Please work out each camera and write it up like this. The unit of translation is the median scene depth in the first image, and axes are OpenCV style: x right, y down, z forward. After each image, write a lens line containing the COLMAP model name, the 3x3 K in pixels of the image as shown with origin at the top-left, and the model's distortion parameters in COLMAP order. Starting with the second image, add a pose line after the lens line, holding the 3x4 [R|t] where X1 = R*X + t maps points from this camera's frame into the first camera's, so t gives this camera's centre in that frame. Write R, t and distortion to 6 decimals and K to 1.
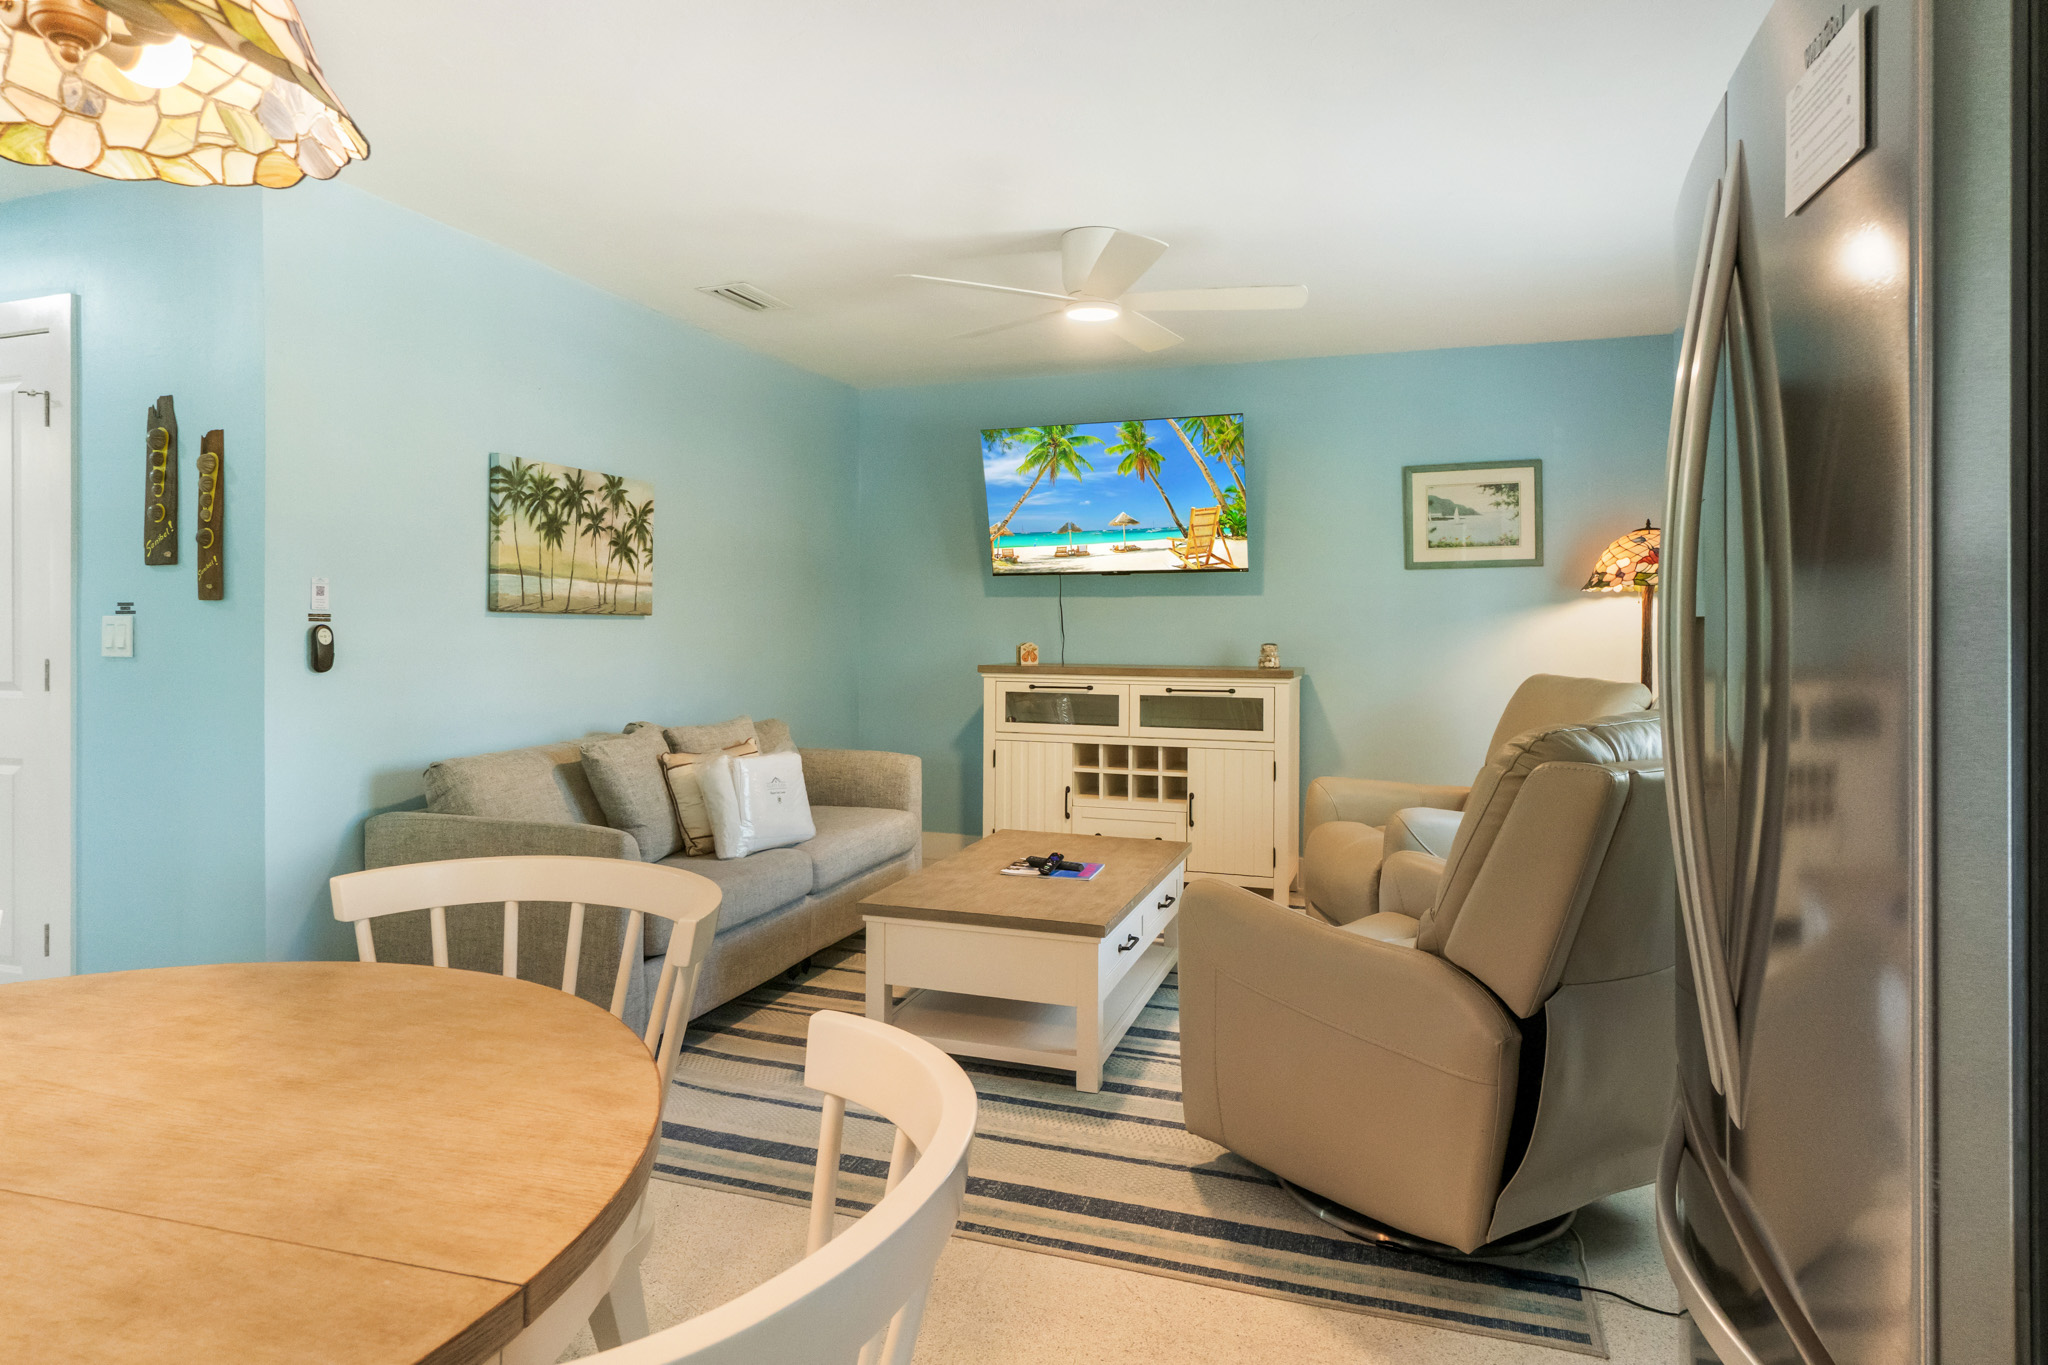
lens RADIAL K [[1186.1, 0, 993.7], [0, 1186.1, 632.5], [0, 0, 1]] dist [0.003028, -0.001398]
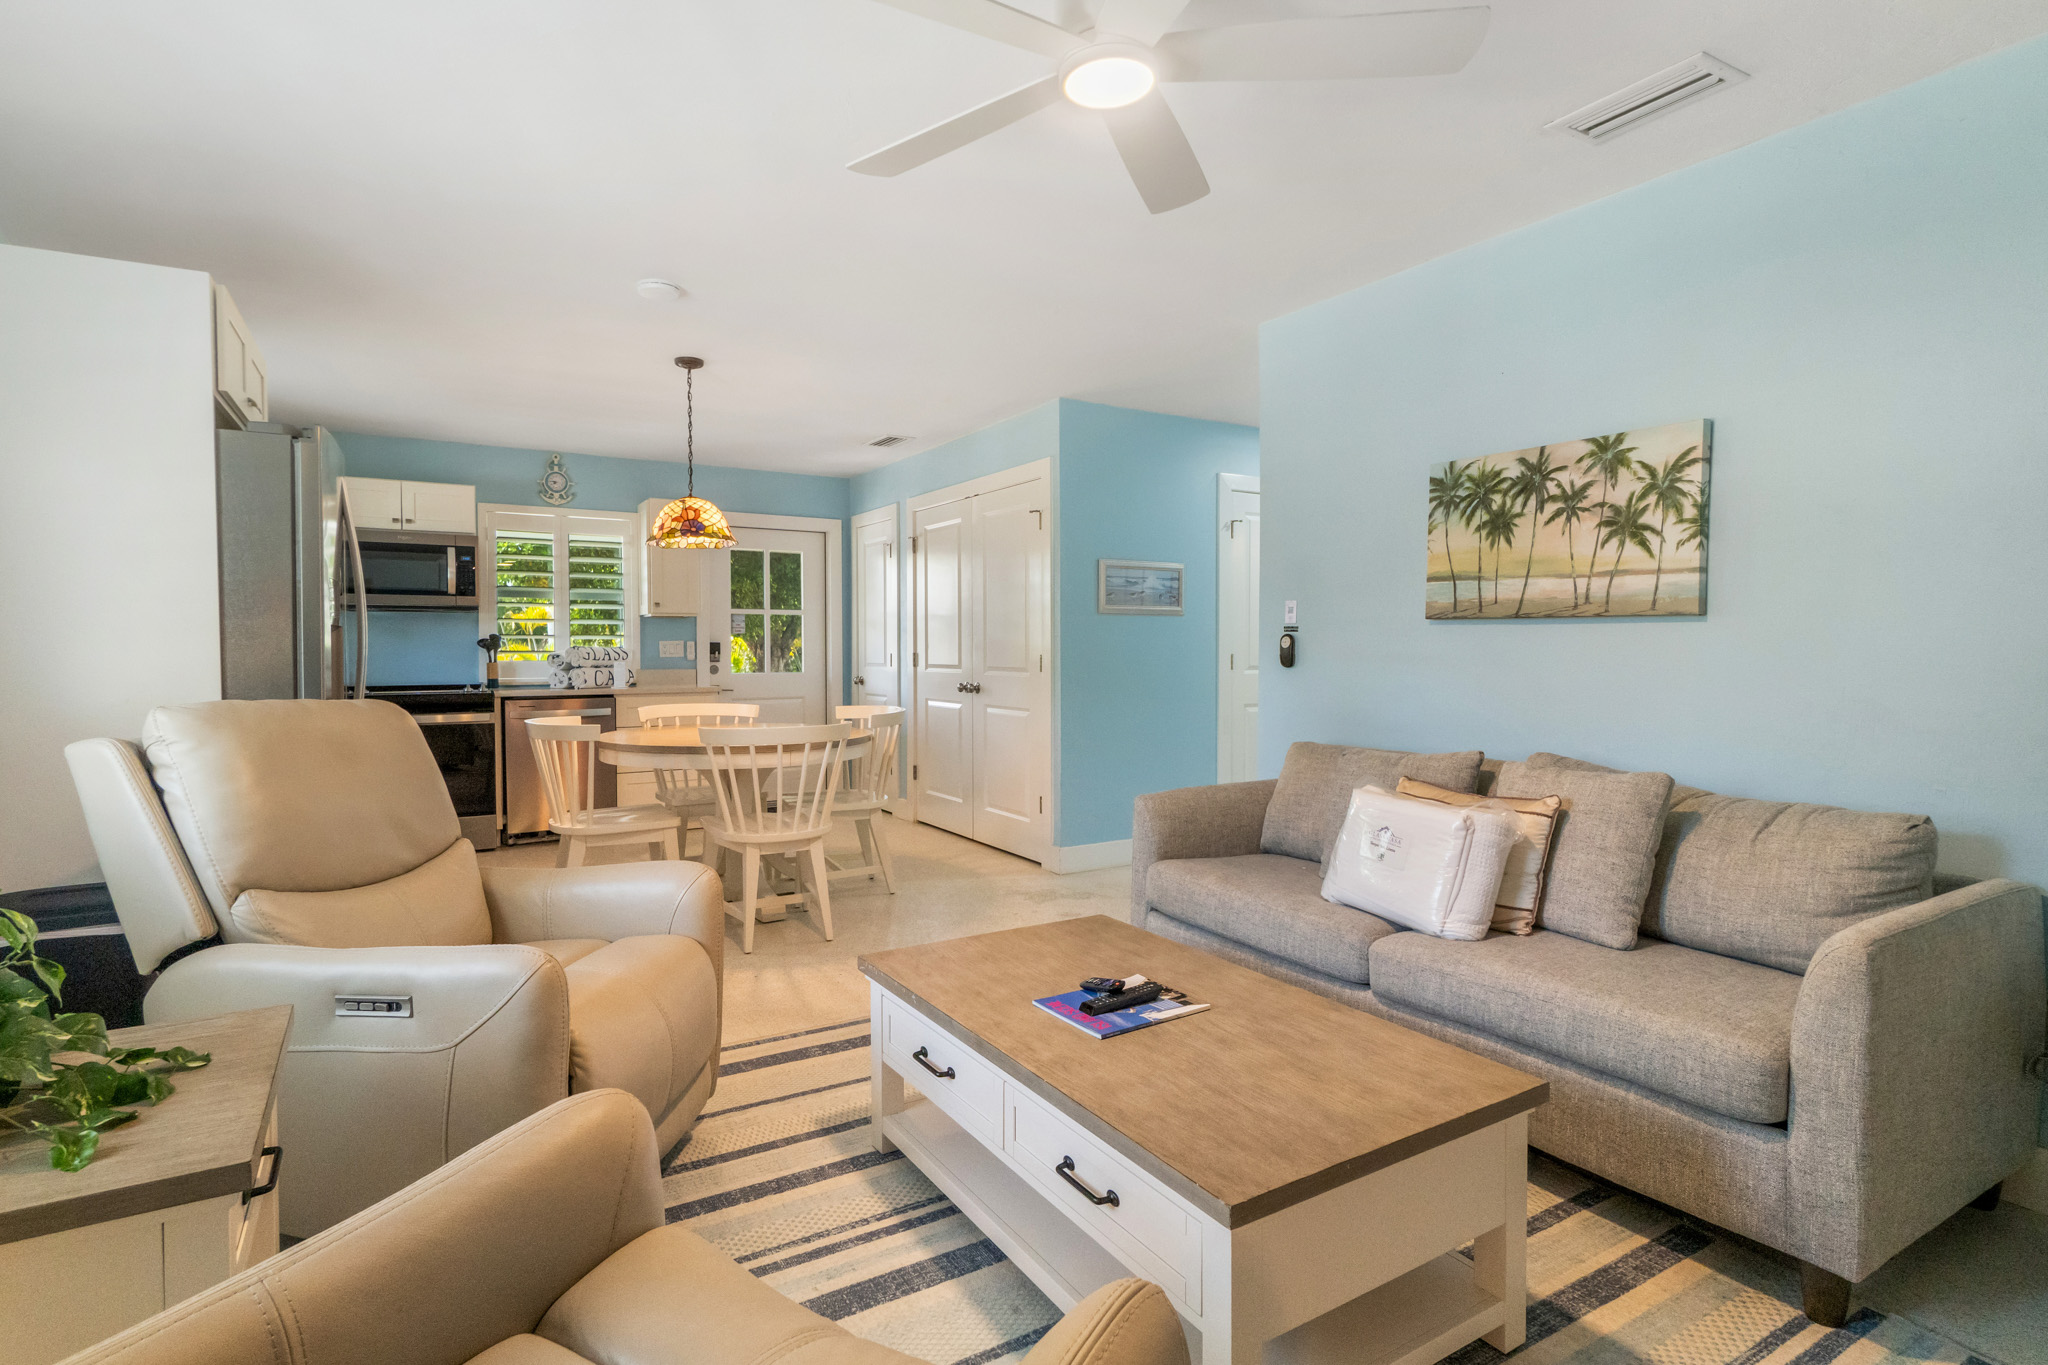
lens RADIAL K [[1002.4, 0, 972.5], [0, 1002.4, 671.6], [0, 0, 1]] dist [-0.004916, 0.002022]
pose [[-0.651131, 0.018789, -0.758733, 0.401115], [-0.007122, 0.999498, 0.030863, 0.002834], [0.758932, 0.025500, -0.650670, 1.016477]]
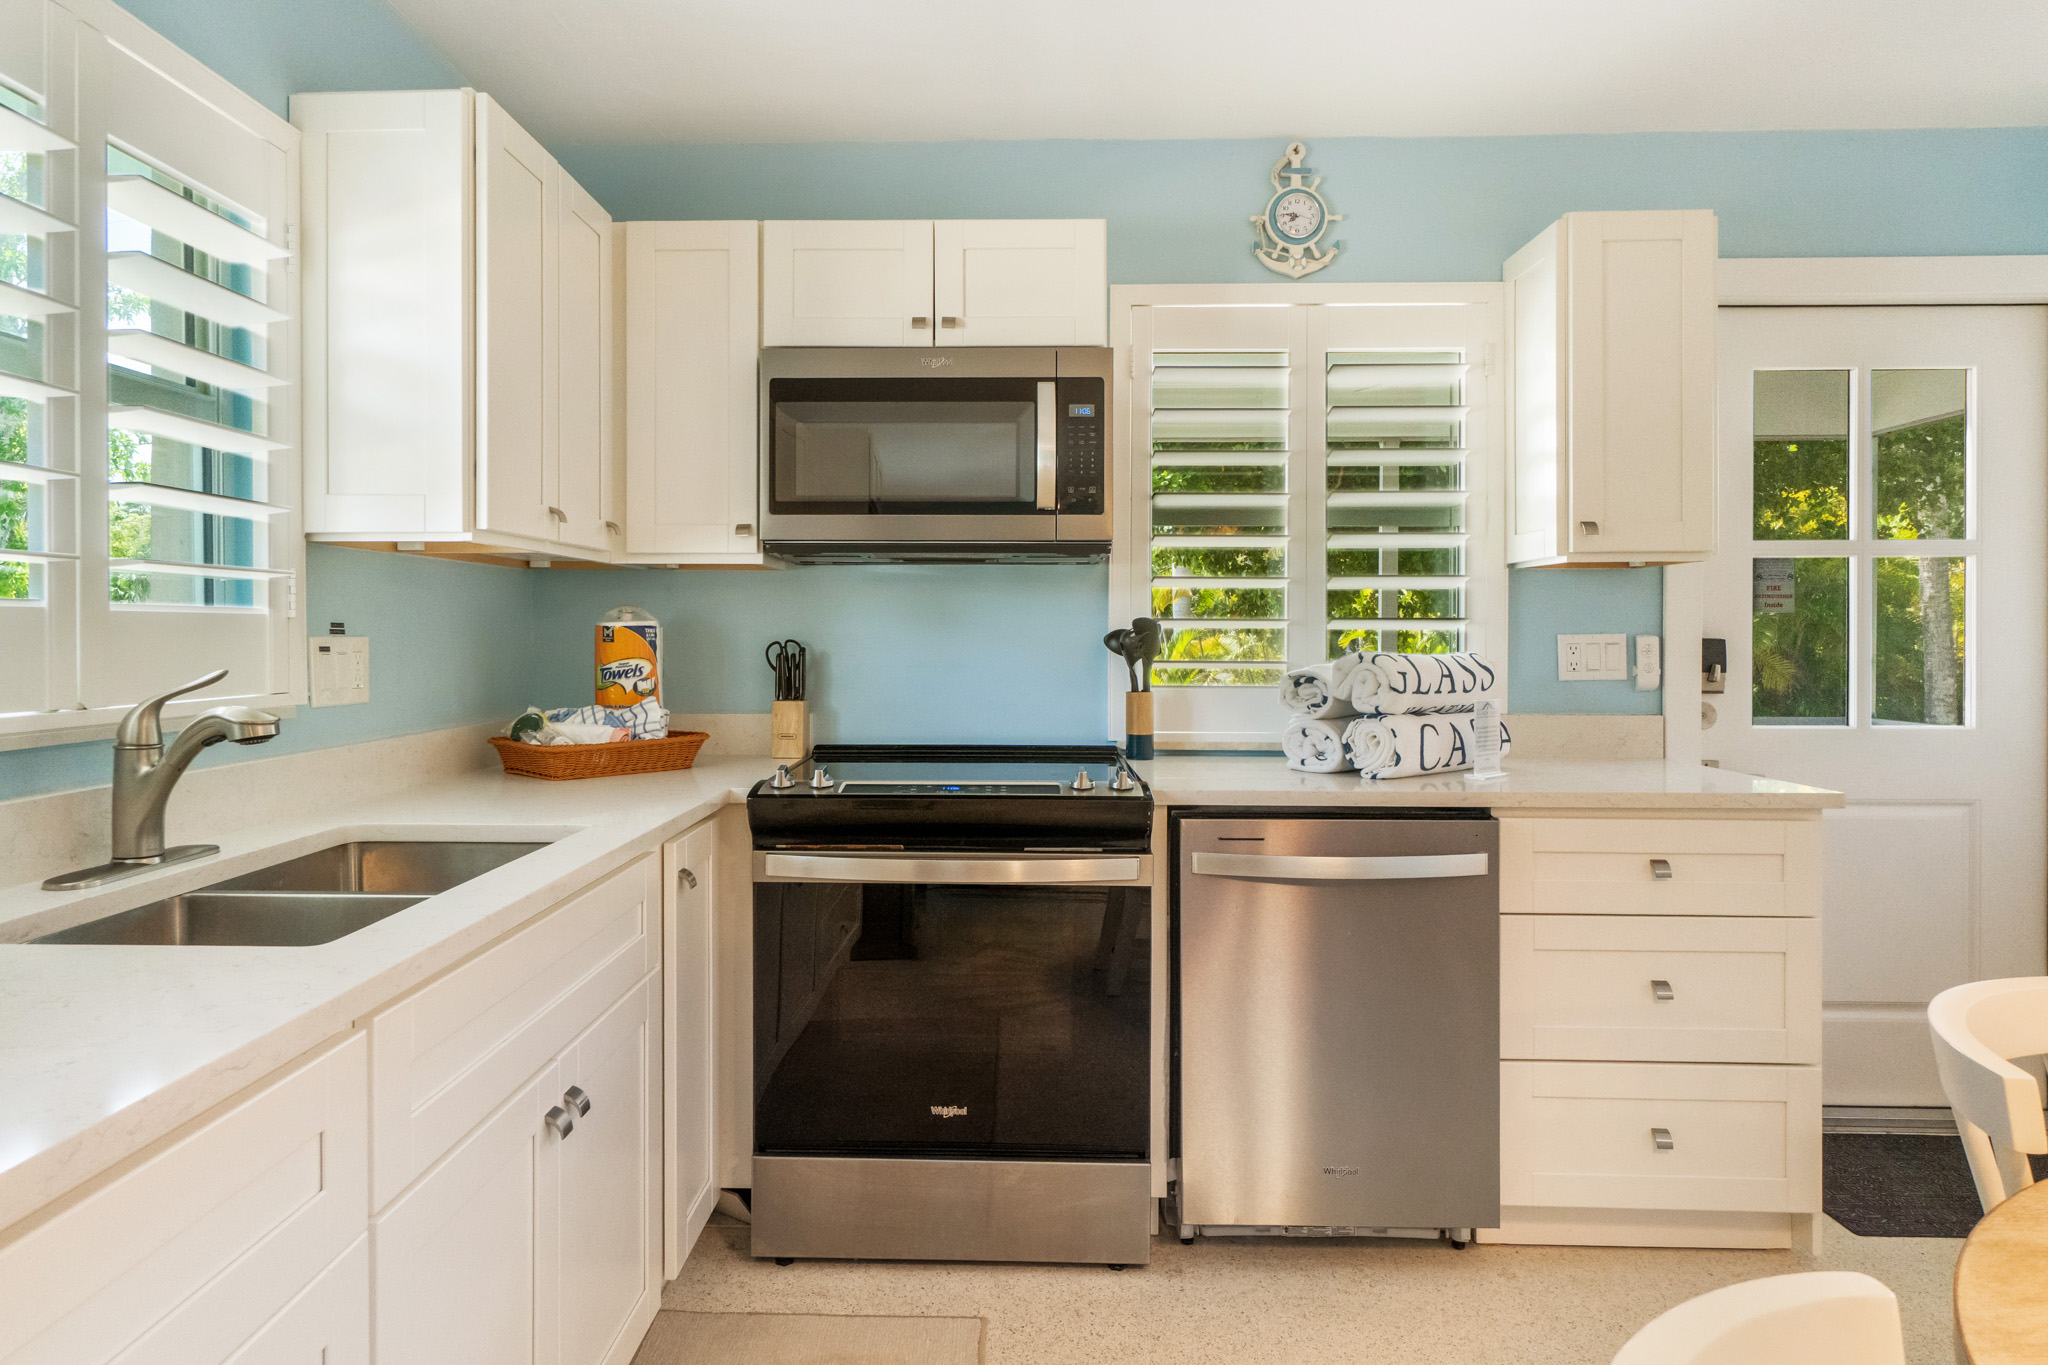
lens RADIAL K [[1186.1, 0, 989.3], [0, 1186.1, 638.9], [0, 0, 1]] dist [0.003028, -0.001398]
pose [[-0.950609, 0.000504, -0.310390, 0.067572], [-0.005452, 0.999817, 0.018322, -0.000961], [0.310343, 0.019110, -0.950433, 0.218071]]
